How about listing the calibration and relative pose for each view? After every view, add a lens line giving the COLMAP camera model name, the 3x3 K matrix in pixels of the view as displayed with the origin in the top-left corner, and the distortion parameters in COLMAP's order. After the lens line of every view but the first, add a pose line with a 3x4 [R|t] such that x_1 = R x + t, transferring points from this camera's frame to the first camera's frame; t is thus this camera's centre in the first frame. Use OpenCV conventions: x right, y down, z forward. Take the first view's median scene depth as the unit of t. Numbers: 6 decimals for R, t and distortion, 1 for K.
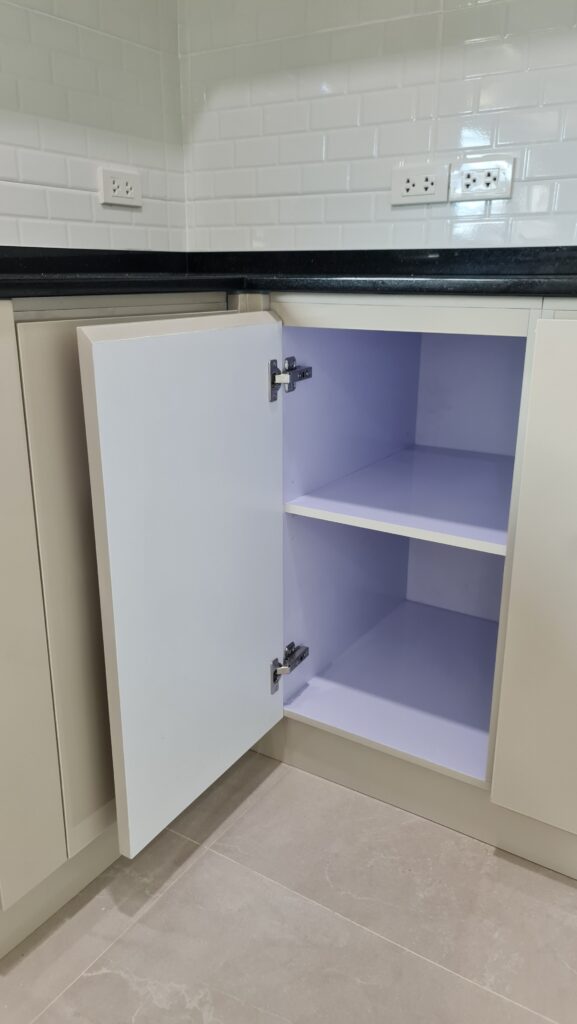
lens RADIAL K [[763.4, 0, 281.8], [0, 763.4, 520.2], [0, 0, 1]] dist [0.025524, 0.000962]
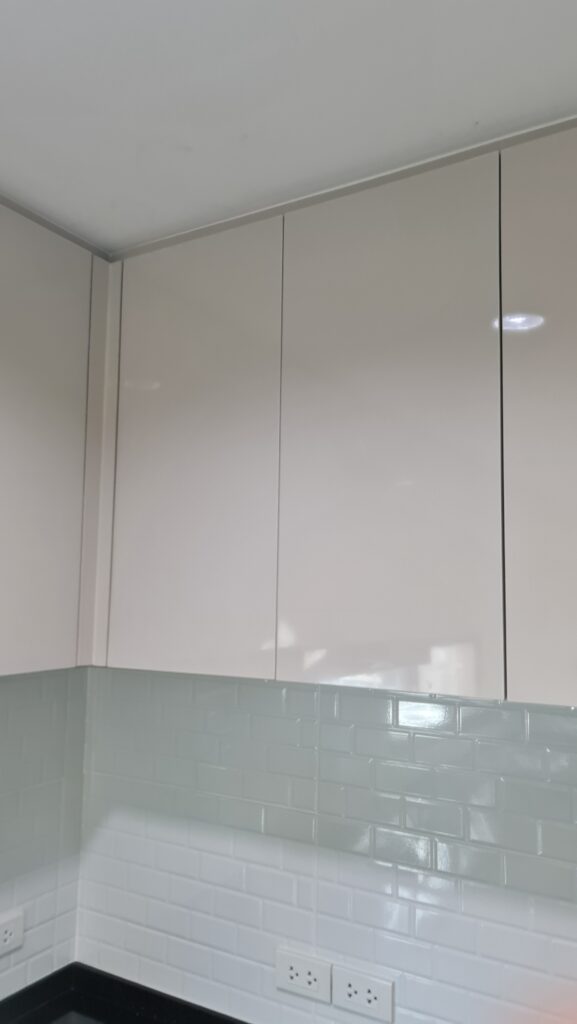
lens RADIAL K [[755.2, 0, 283.4], [0, 755.2, 521.3], [0, 0, 1]] dist [0.108488, -0.125529]
pose [[0.999536, 0.015348, 0.026322, 0.113432], [-0.003408, 0.914768, -0.403965, -0.531129], [-0.030279, 0.403688, 0.914396, -0.103528]]
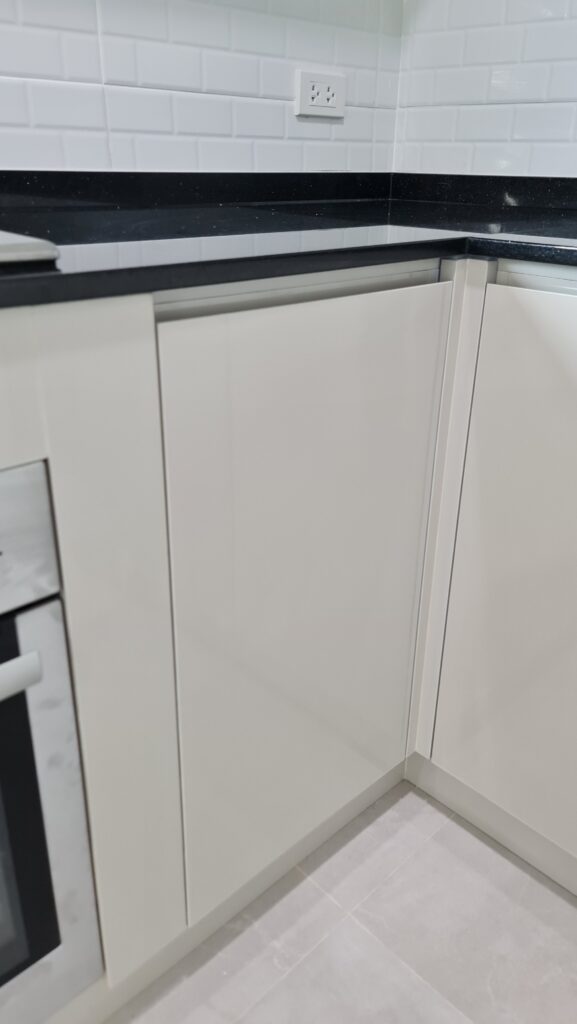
lens RADIAL K [[764.9, 0, 295.7], [0, 764.9, 504.2], [0, 0, 1]] dist [0.030697, -0.001855]
pose [[0.974226, 0.106786, -0.198695, -0.023391], [-0.084820, 0.989623, 0.115979, -0.089966], [0.209018, -0.096136, 0.973175, 0.140990]]
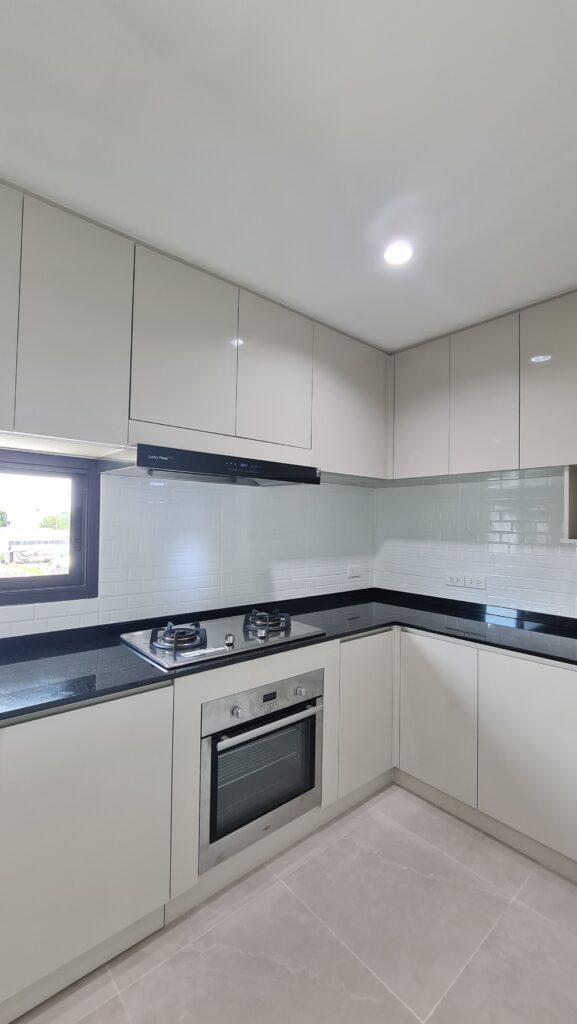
lens RADIAL K [[430.2, 0, 290.6], [0, 430.2, 511.6], [0, 0, 1]] dist [0.000699, 0.000436]
pose [[0.961304, 0.006972, -0.275401, 0.020331], [-0.100000, 0.940325, -0.325251, -0.068795], [0.256698, 0.340205, 0.904636, -0.742338]]
